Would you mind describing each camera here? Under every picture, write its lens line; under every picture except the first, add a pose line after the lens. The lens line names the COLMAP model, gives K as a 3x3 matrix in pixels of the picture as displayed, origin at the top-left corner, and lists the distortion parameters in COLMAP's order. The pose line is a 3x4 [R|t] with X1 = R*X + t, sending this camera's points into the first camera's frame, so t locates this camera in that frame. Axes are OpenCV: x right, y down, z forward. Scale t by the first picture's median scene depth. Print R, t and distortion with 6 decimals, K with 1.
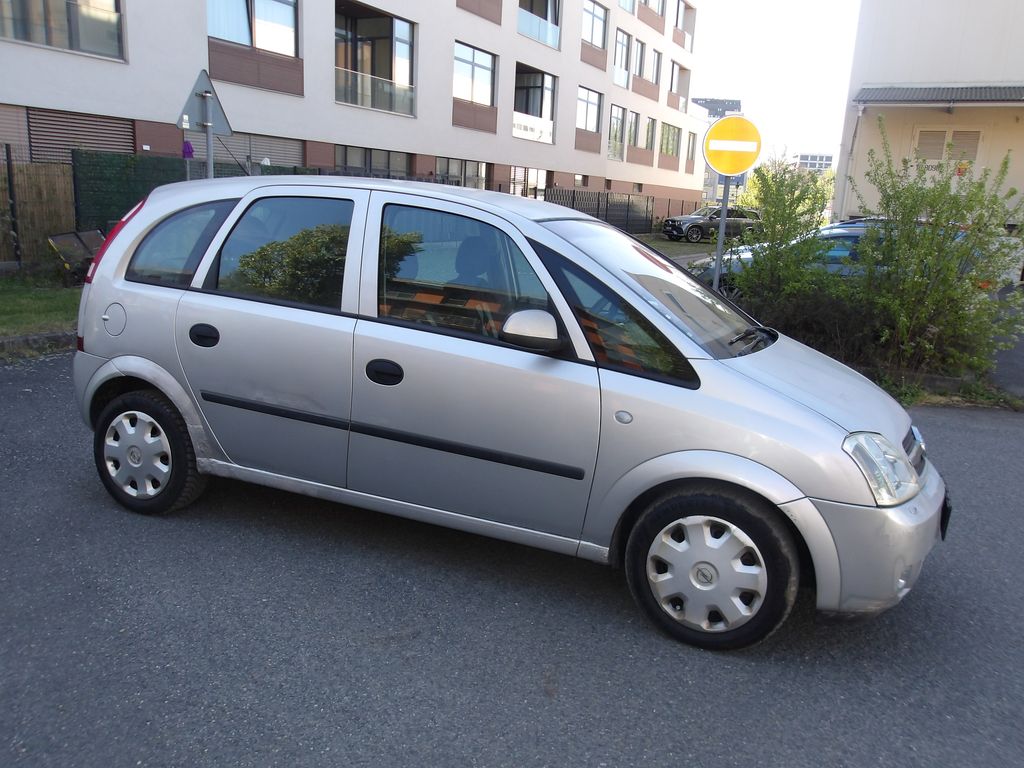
lens RADIAL K [[865.9, 0, 506.2], [0, 865.9, 390.1], [0, 0, 1]] dist [-0.005693, 0.021802]
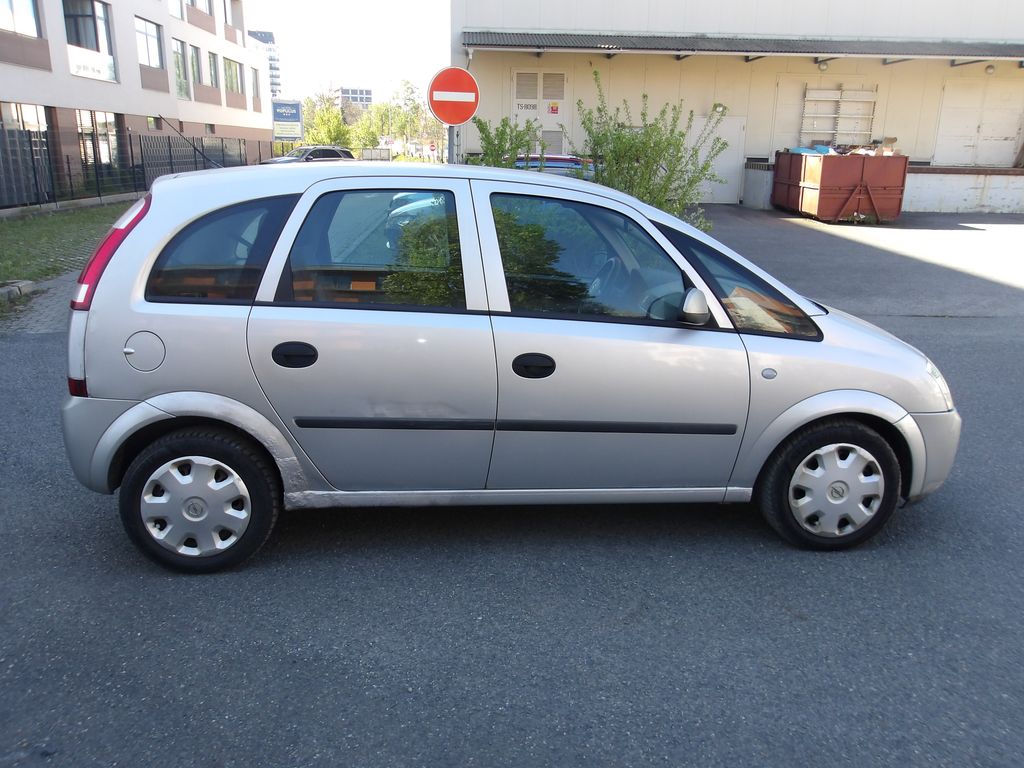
lens RADIAL K [[878.3, 0, 510.8], [0, 878.3, 397.1], [0, 0, 1]] dist [-0.011641, -0.002373]
pose [[0.869399, -0.166554, 0.465193, -0.551198], [0.131653, 0.985525, 0.106804, -0.083102], [-0.476249, -0.031611, 0.878742, 0.109224]]
